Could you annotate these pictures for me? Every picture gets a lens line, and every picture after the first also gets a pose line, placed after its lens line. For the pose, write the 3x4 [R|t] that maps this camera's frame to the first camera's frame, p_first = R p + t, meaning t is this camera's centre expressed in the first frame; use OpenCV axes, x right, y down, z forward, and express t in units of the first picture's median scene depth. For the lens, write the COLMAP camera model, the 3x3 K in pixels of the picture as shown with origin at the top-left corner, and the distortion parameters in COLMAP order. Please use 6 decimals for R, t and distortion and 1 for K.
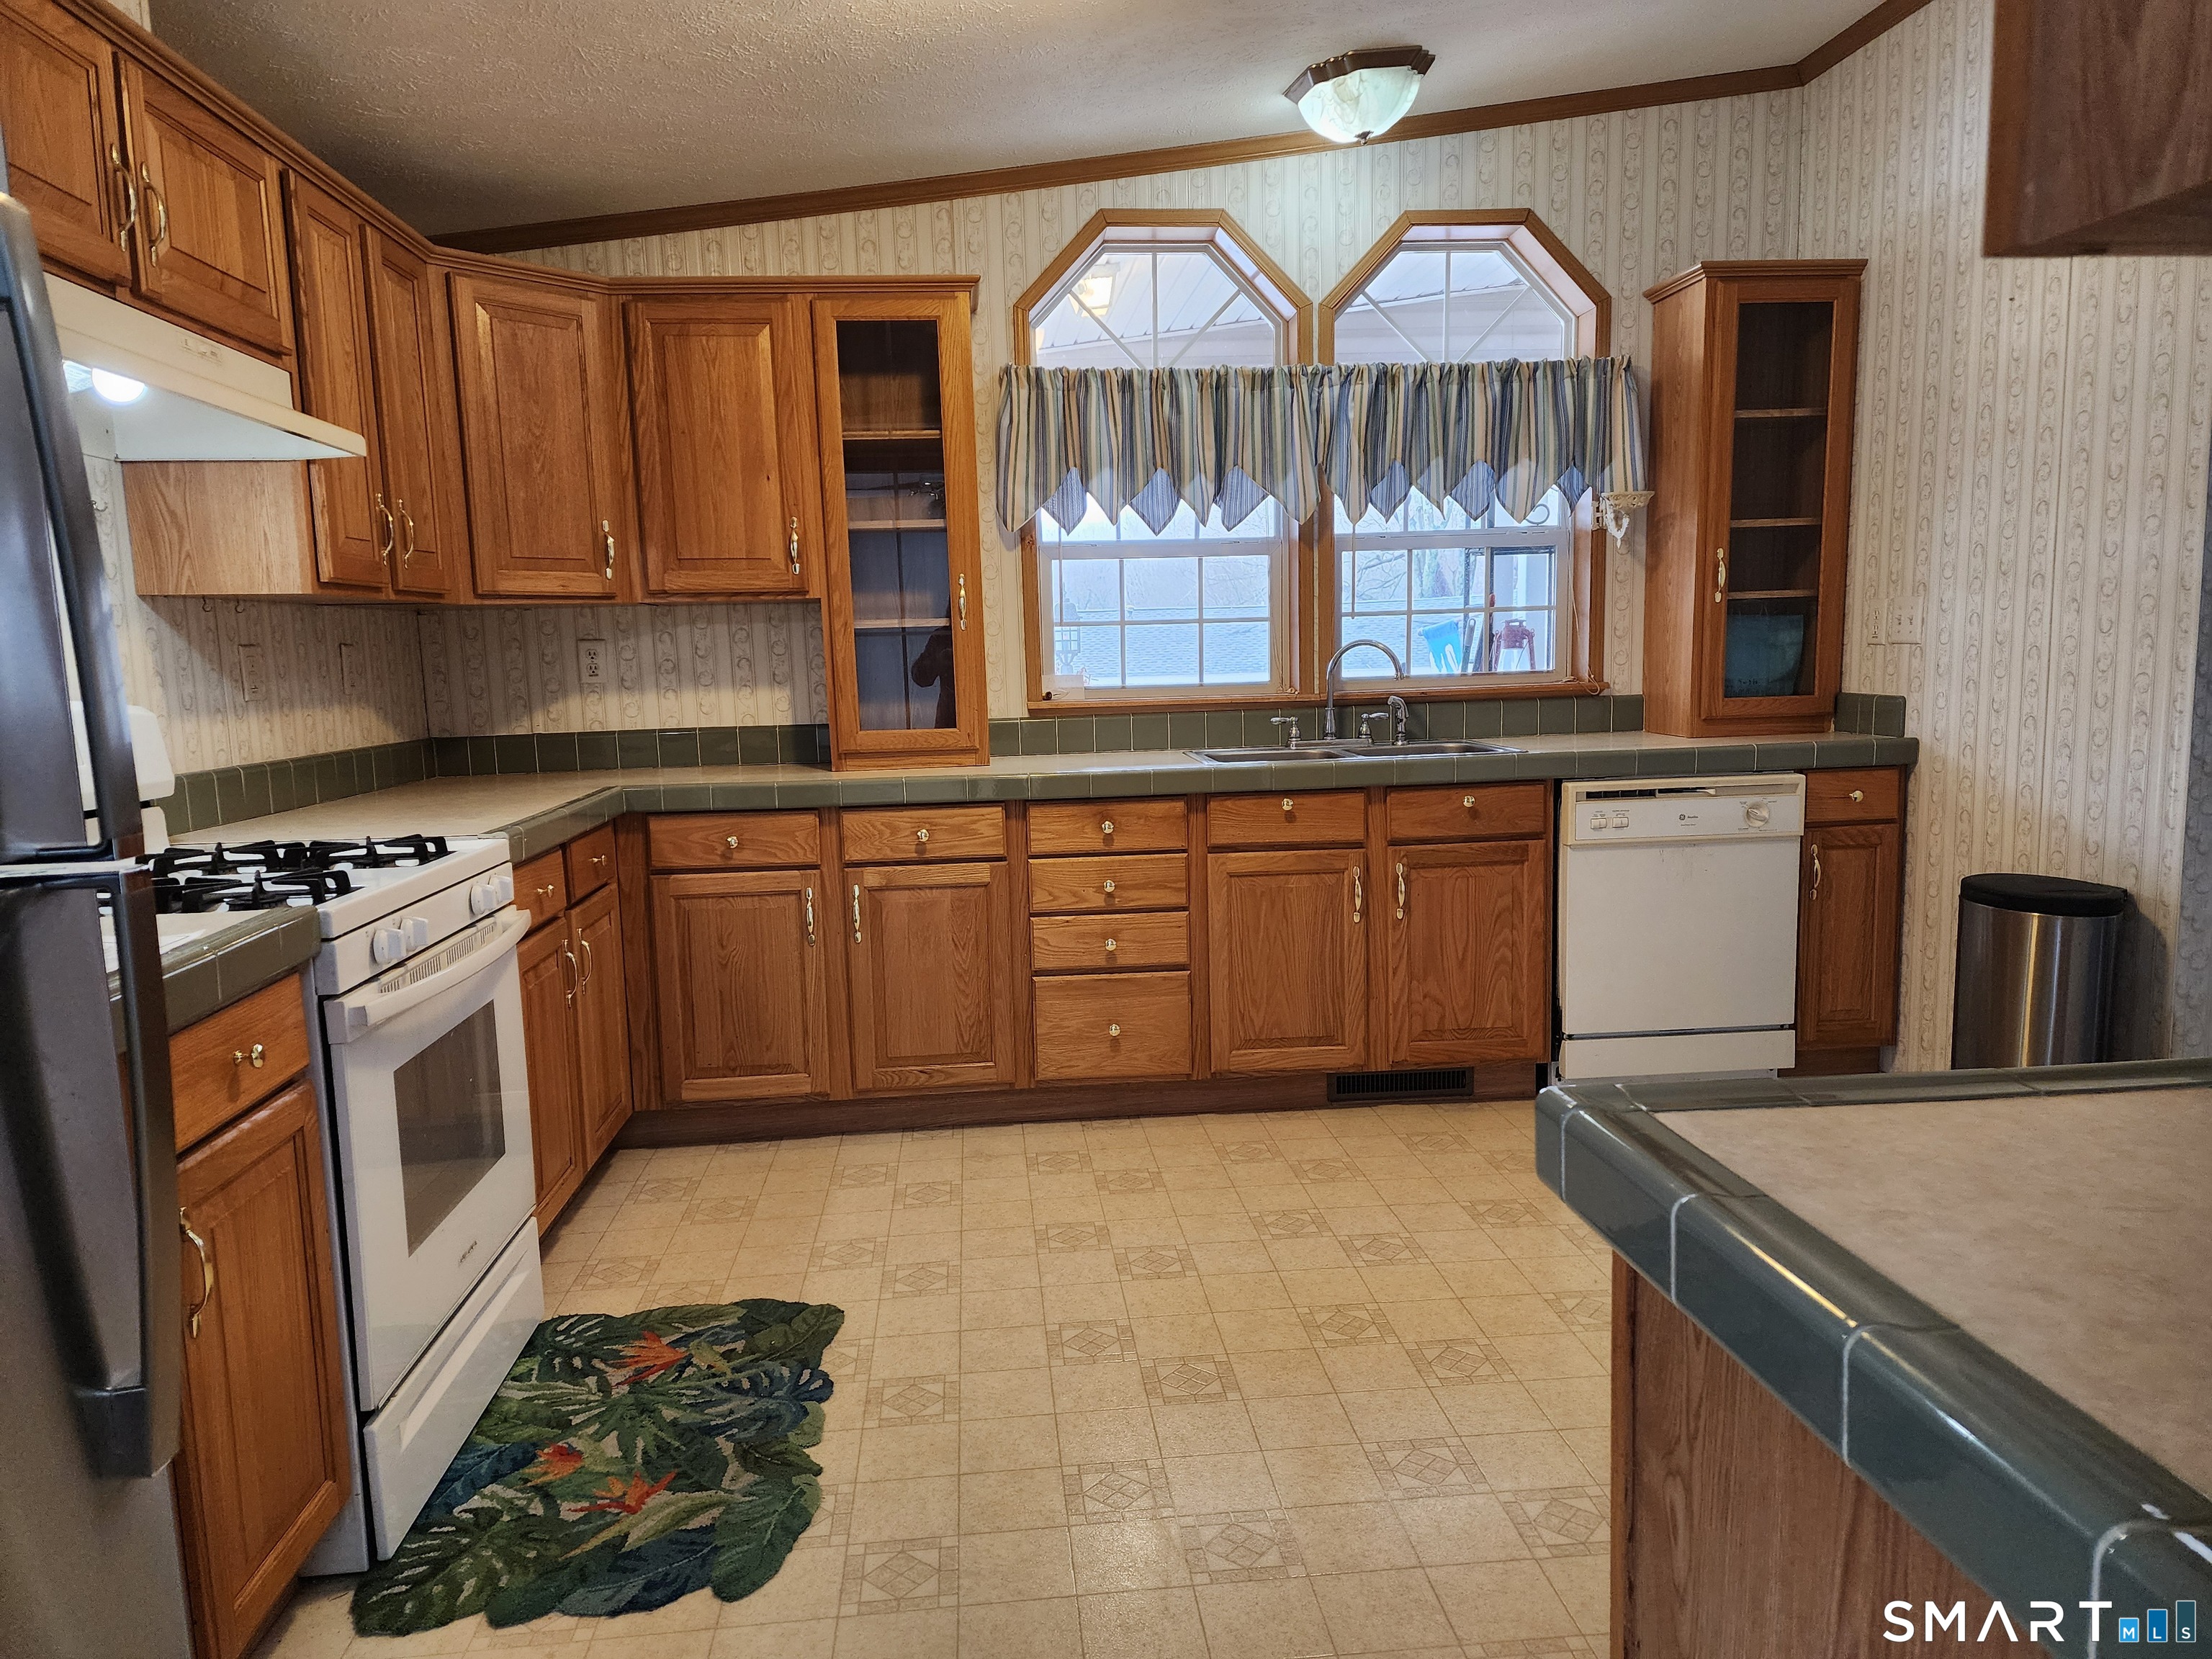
lens RADIAL K [[1483.0, 0, 1085.2], [0, 1483.0, 832.4], [0, 0, 1]] dist [0.104965, -0.064913]
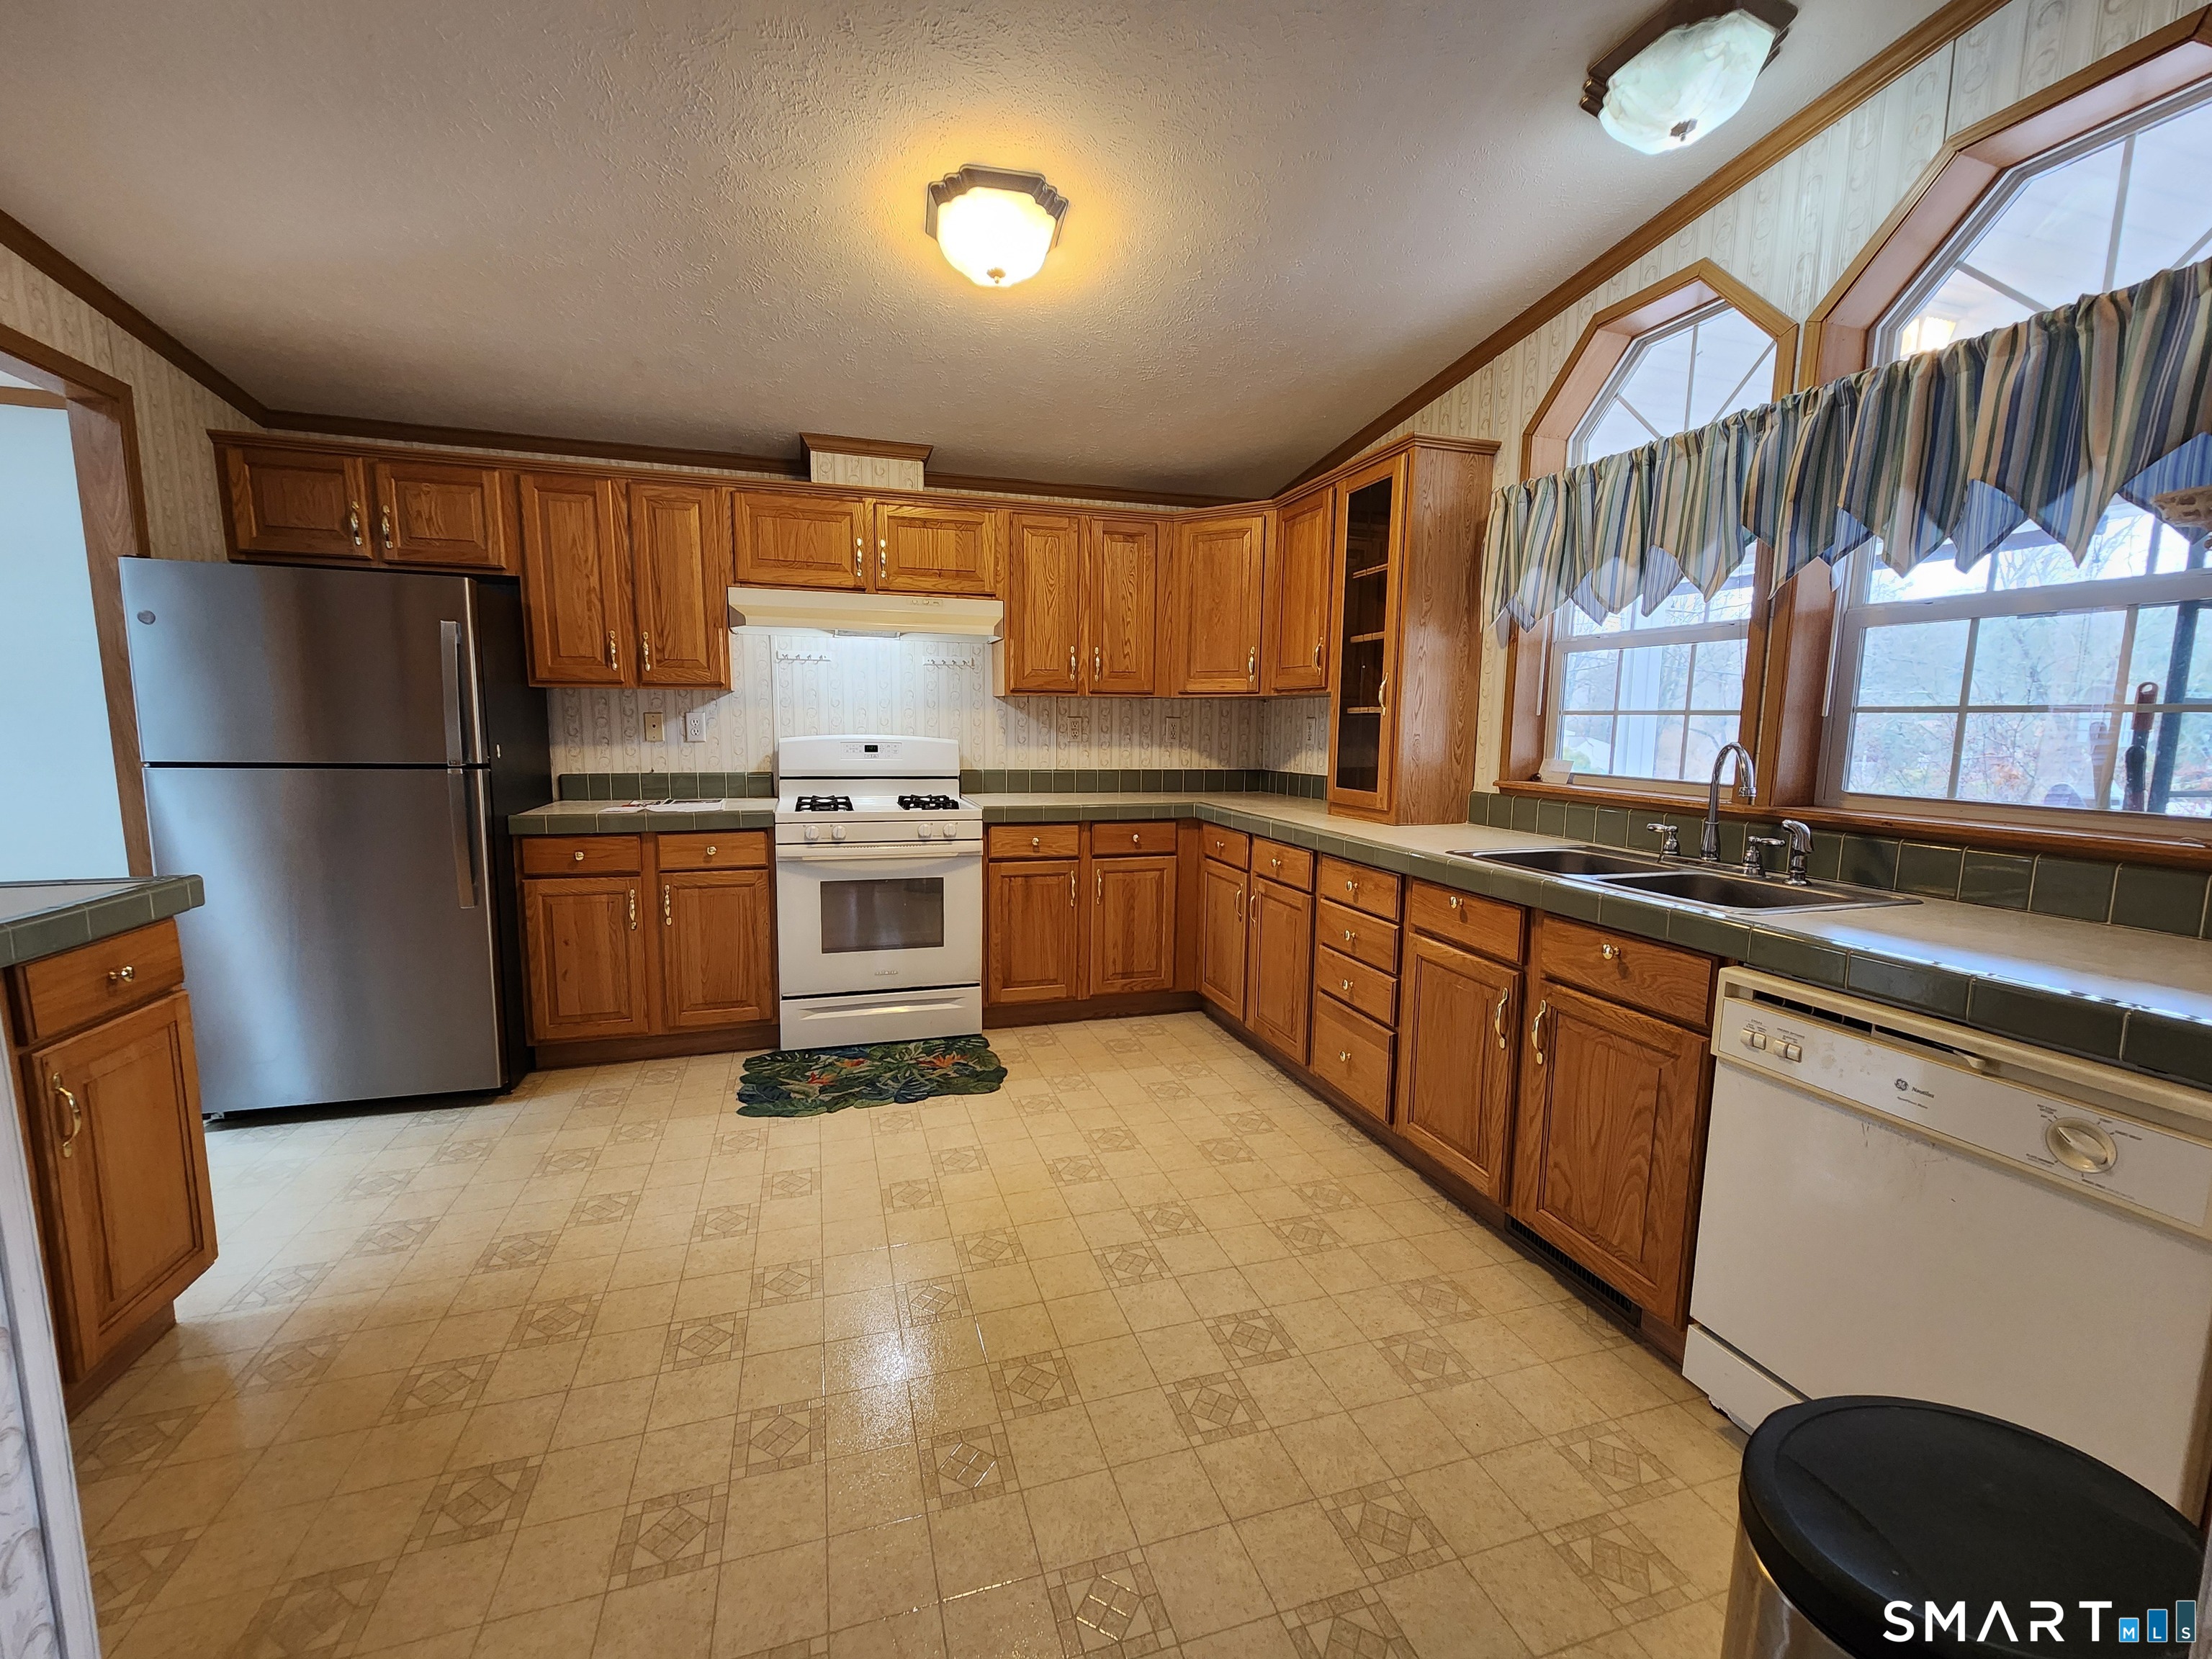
lens RADIAL K [[913.0, 0, 1099.3], [0, 913.0, 837.8], [0, 0, 1]] dist [-0.000252, 0.000337]
pose [[0.210885, 0.156197, -0.964951, 0.665467], [-0.136282, 0.982208, 0.129207, -0.107765], [0.967964, 0.104257, 0.228420, 0.632150]]
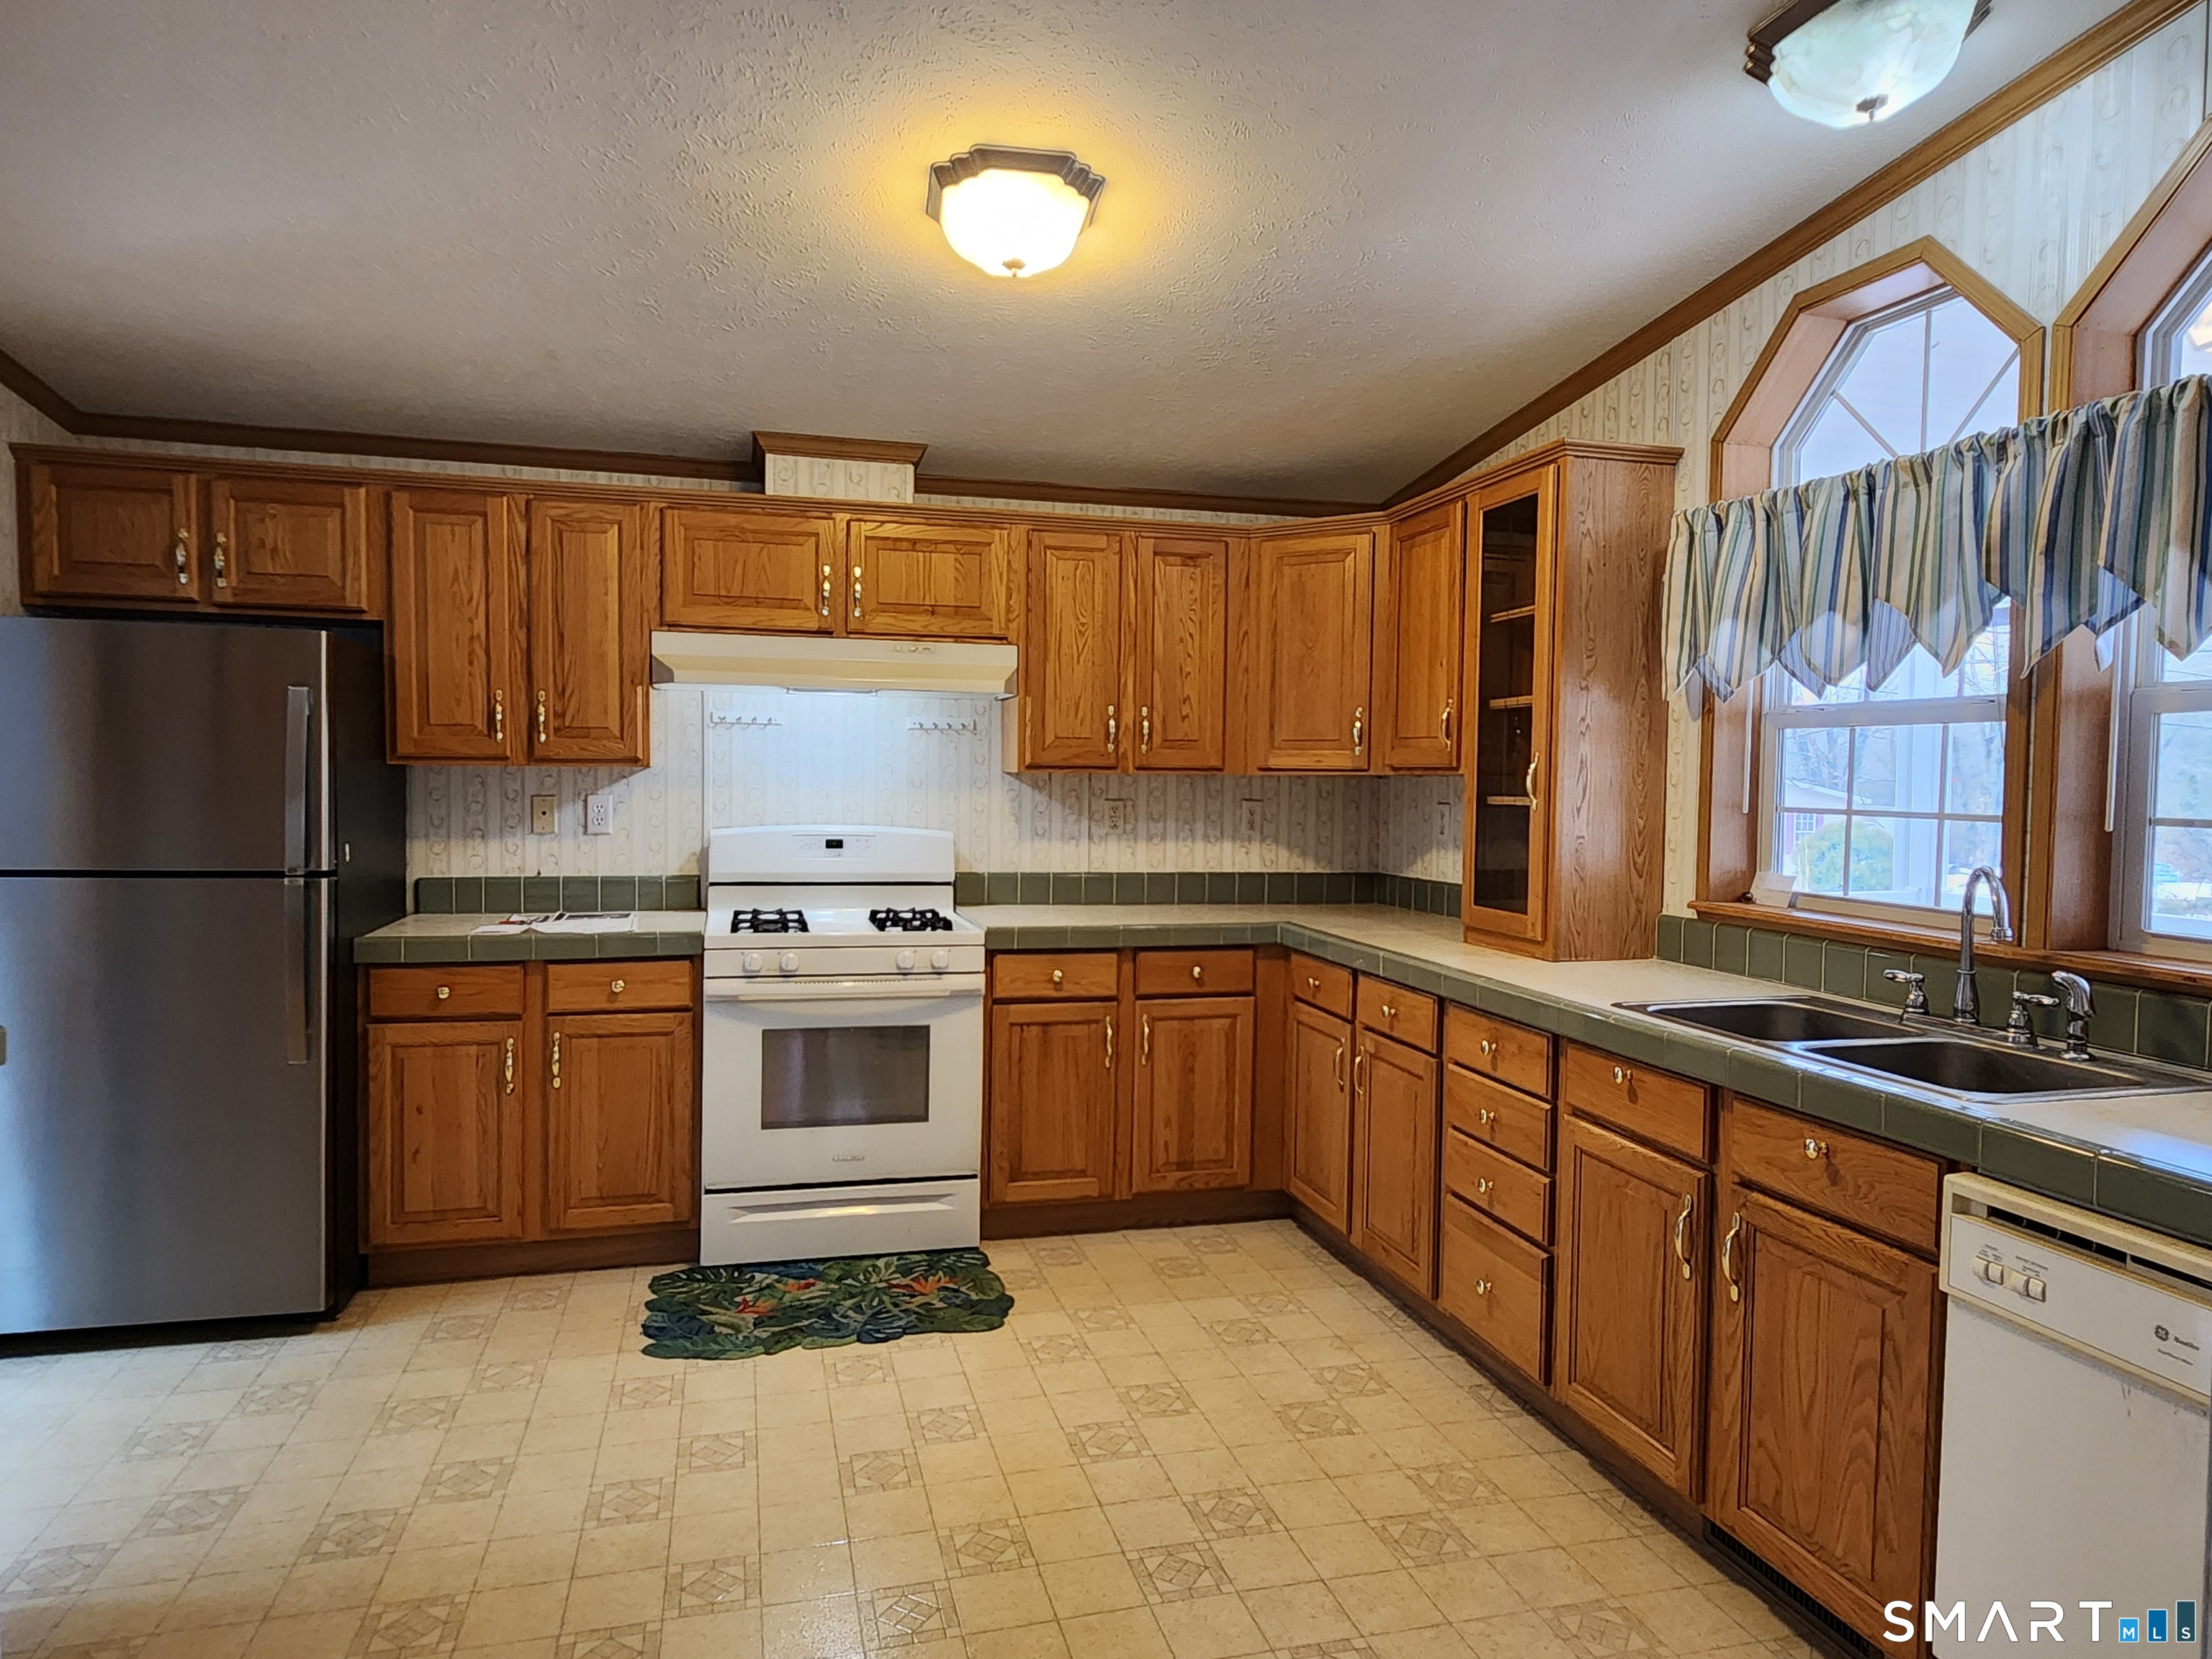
lens RADIAL K [[1360.3, 0, 1106.0], [0, 1360.3, 829.5], [0, 0, 1]] dist [-0.001691, 0.001304]
pose [[0.173147, 0.071985, -0.982262, 0.739919], [-0.139251, 0.989096, 0.047940, -0.135552], [0.975002, 0.128480, 0.181283, 0.621182]]
